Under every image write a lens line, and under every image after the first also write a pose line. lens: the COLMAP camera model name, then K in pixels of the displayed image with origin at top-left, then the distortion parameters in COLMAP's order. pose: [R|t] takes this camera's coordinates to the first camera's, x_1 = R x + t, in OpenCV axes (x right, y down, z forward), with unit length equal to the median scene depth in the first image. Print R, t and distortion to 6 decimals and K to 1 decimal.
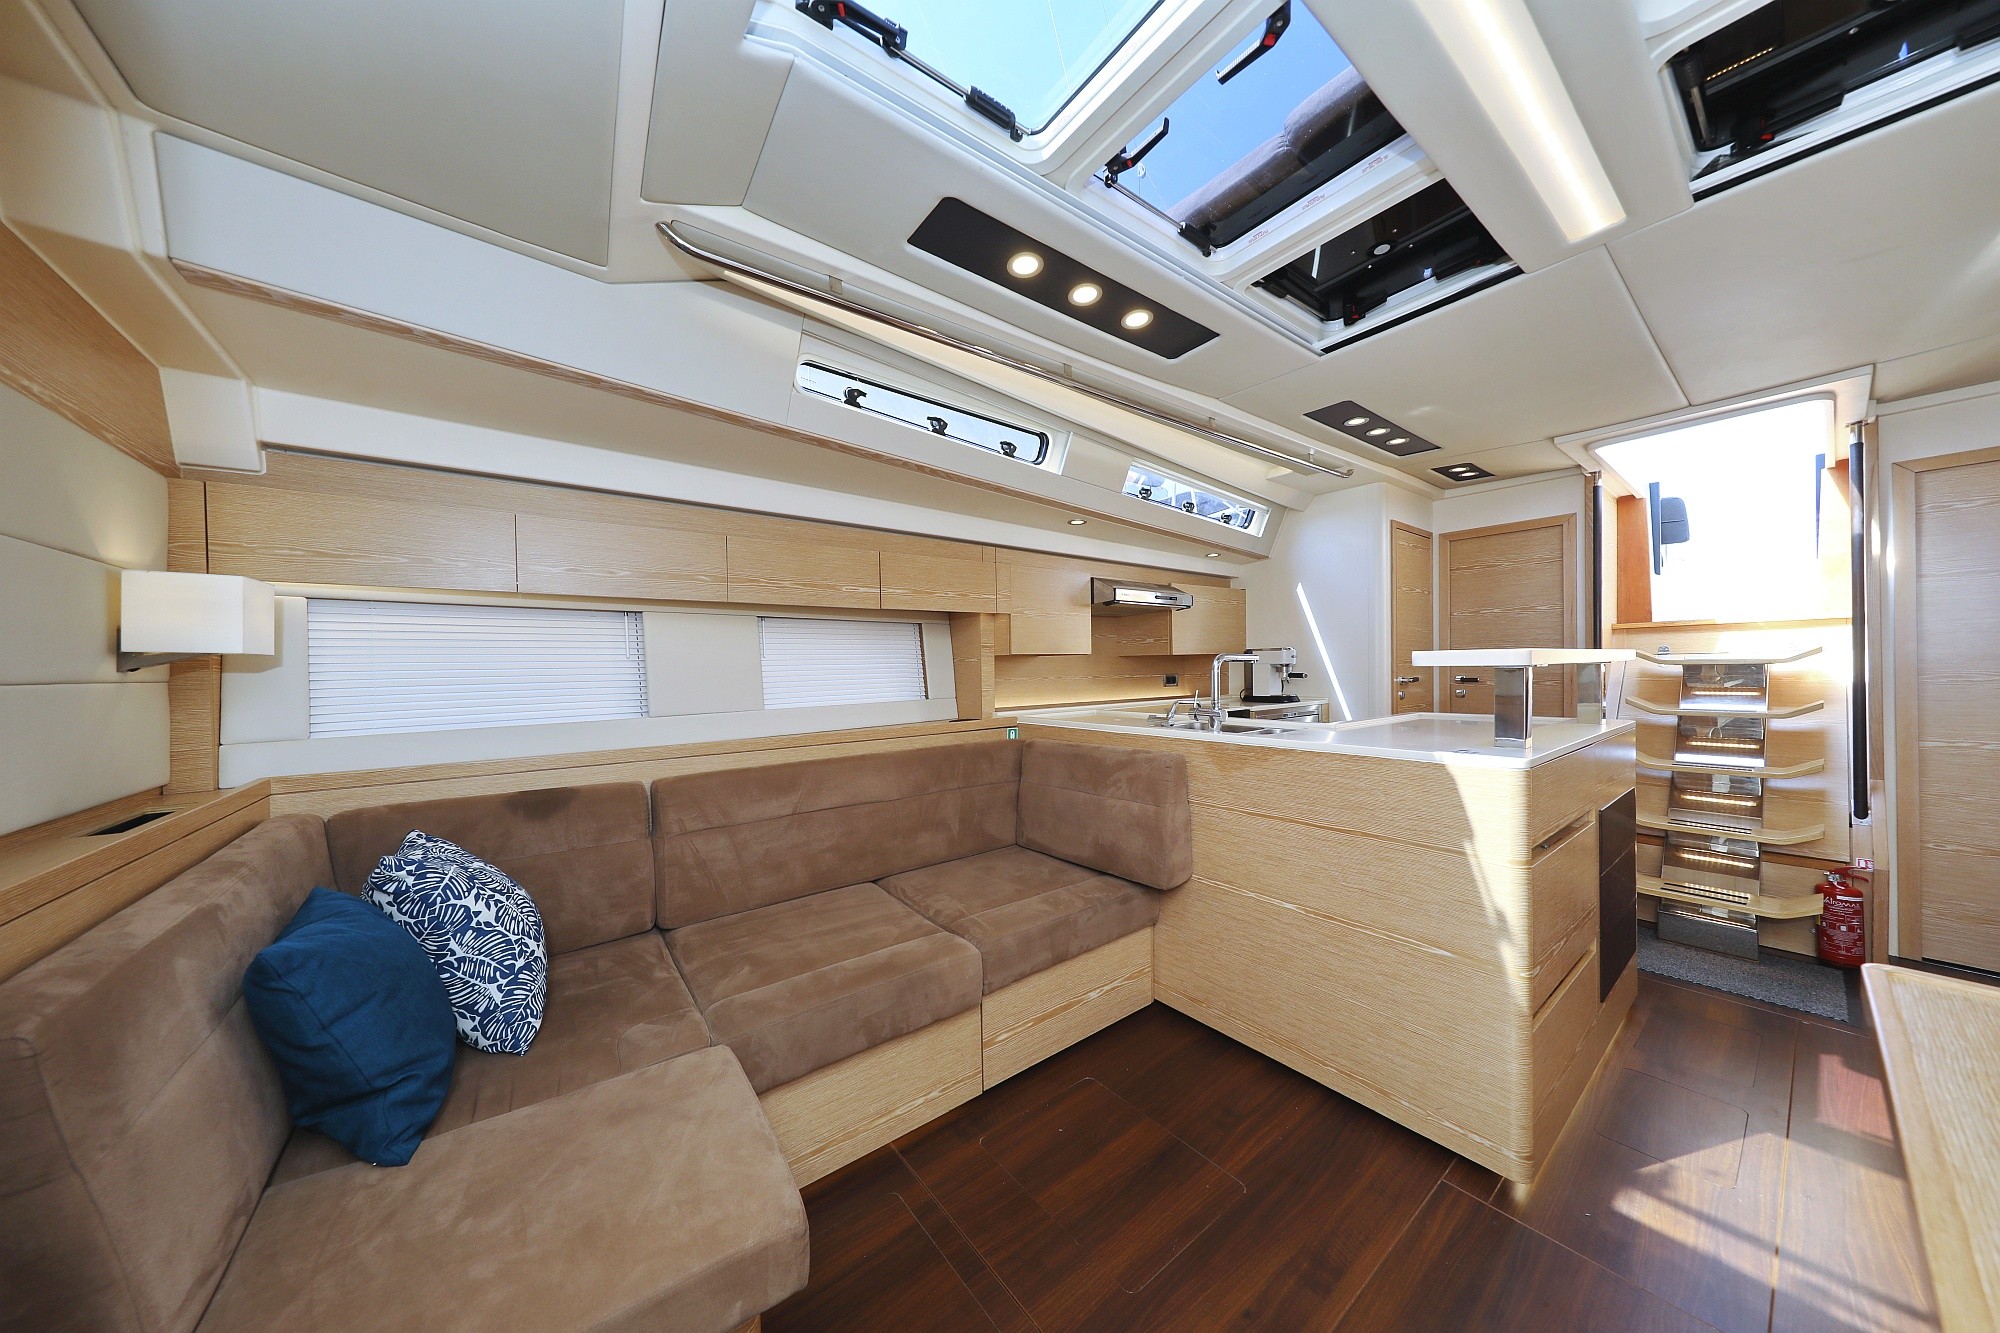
lens RADIAL K [[633.2, 0, 990.9], [0, 633.2, 683.8], [0, 0, 1]] dist [0.005494, -0.000206]
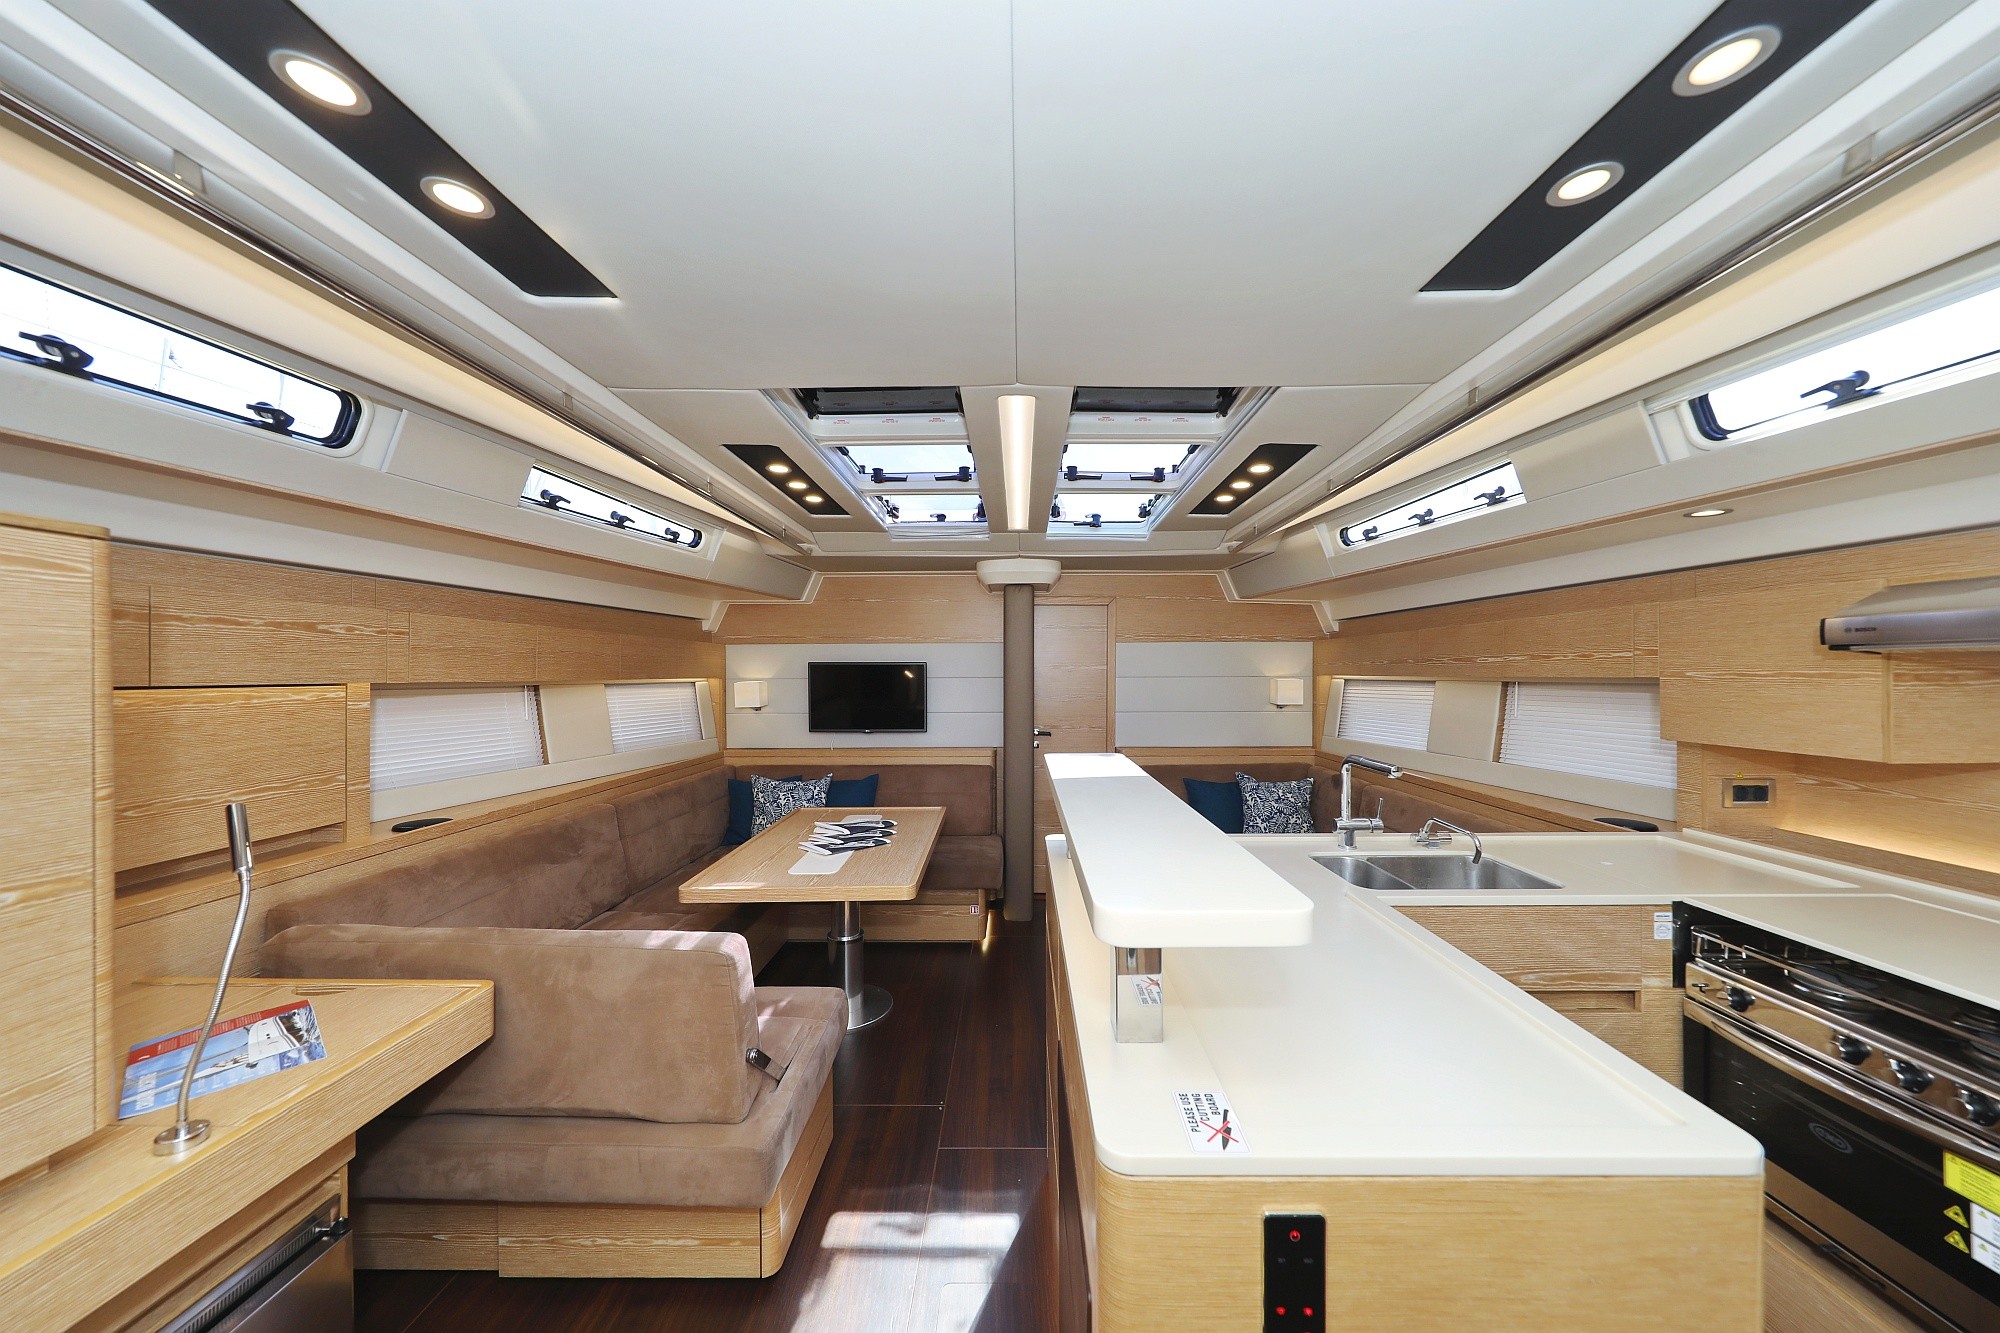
lens RADIAL K [[682.9, 0, 1005.4], [0, 682.9, 674.5], [0, 0, 1]] dist [0.005275, -0.000593]
pose [[-0.624904, 0.021775, -0.780398, 1.395560], [-0.007762, 0.999388, 0.034100, -0.185326], [0.780663, 0.027367, -0.624353, 1.271681]]
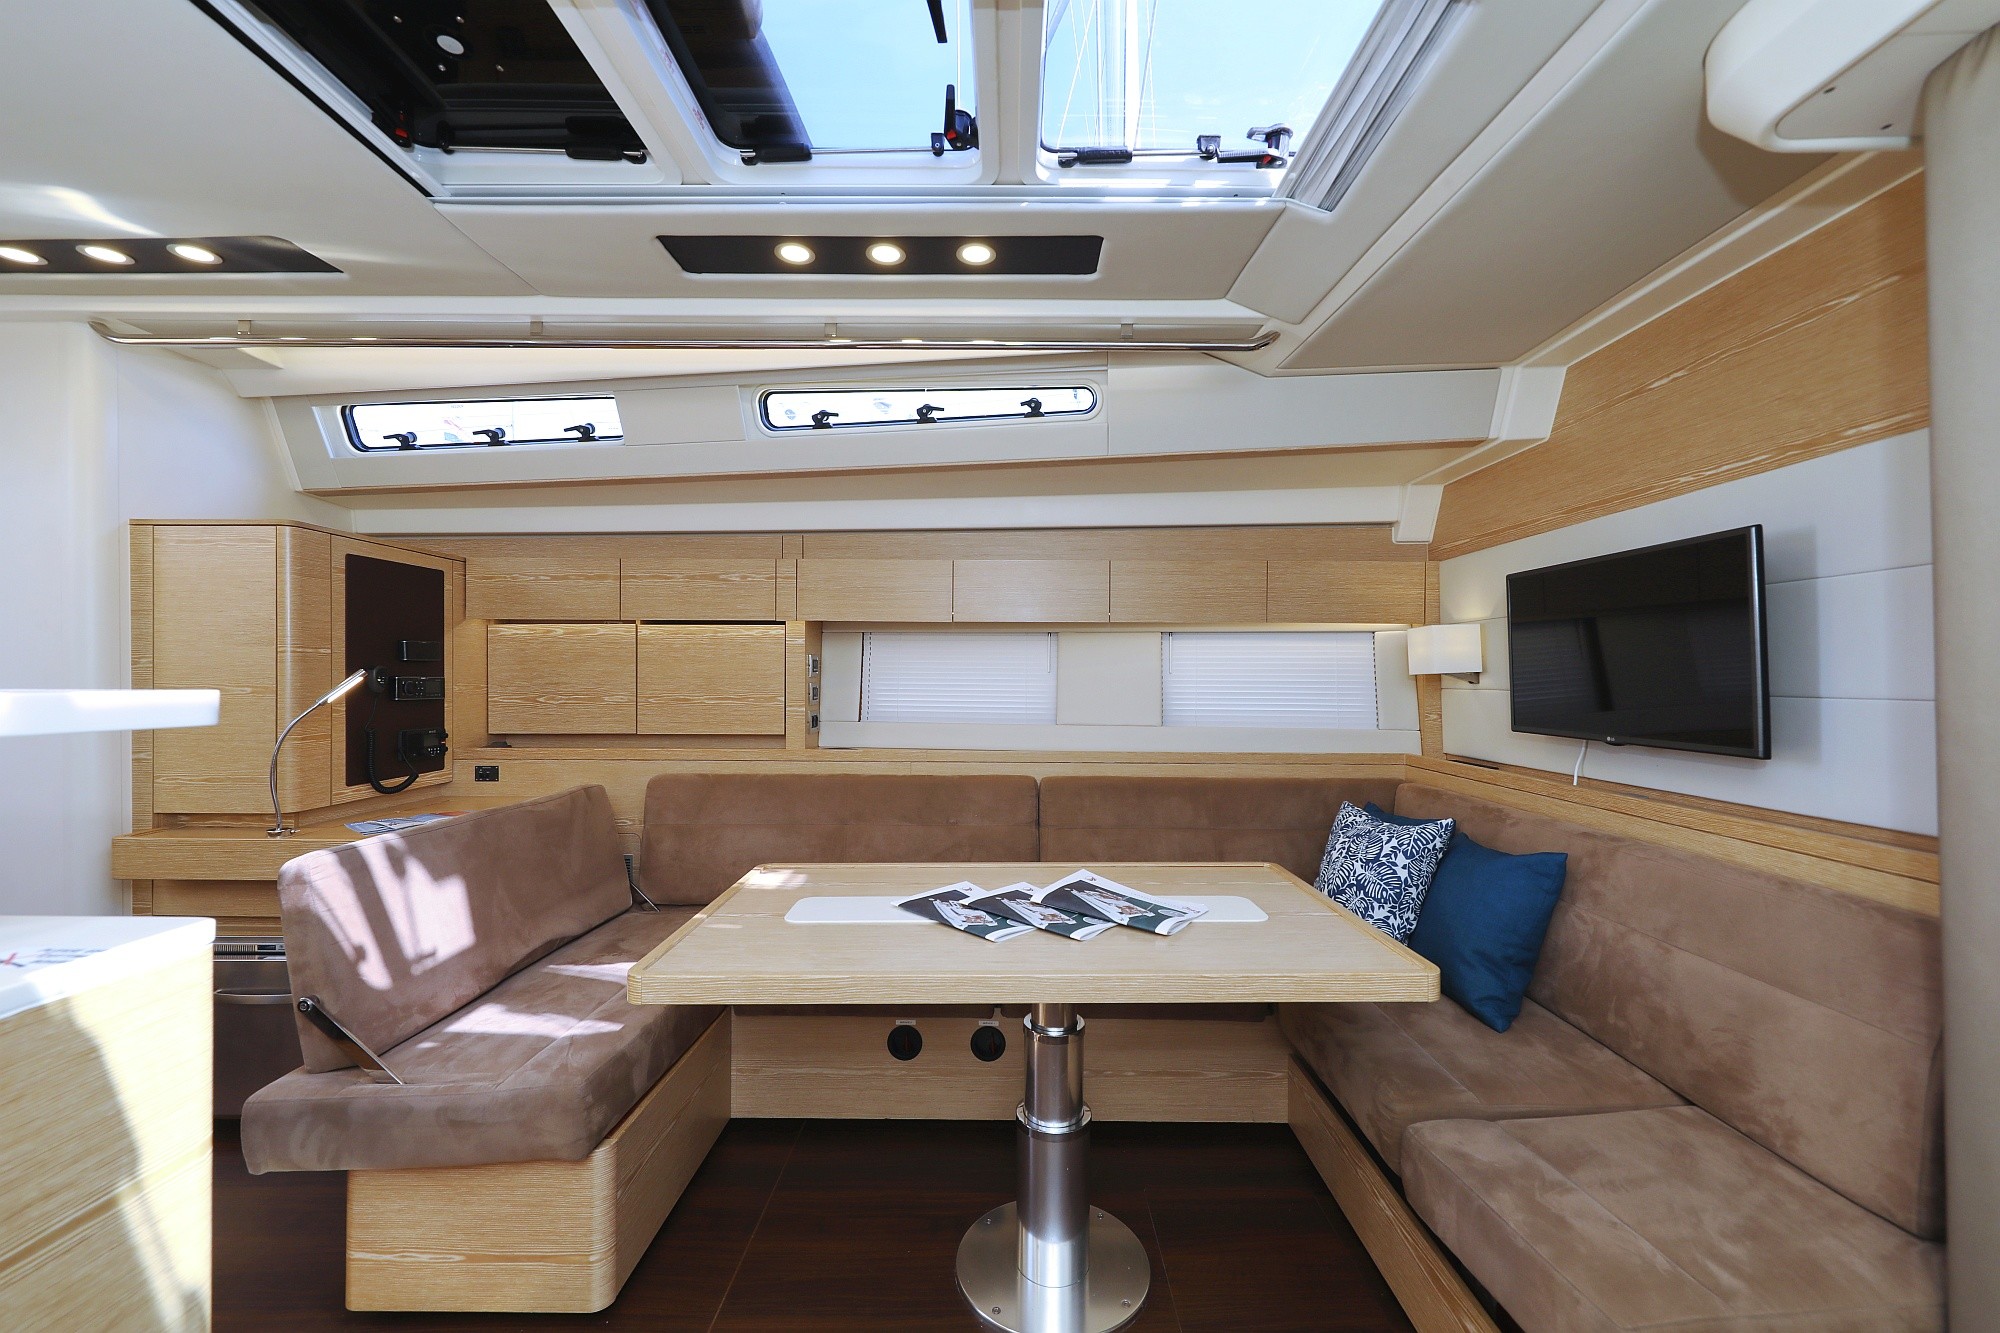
lens RADIAL K [[772.7, 0, 1025.7], [0, 772.7, 667.1], [0, 0, 1]] dist [0.007769, 0.001178]
pose [[-0.795481, 0.021823, 0.605586, -0.004053], [0.030700, 0.999519, 0.004307, -0.041204], [-0.605201, 0.022017, -0.795768, 0.739833]]
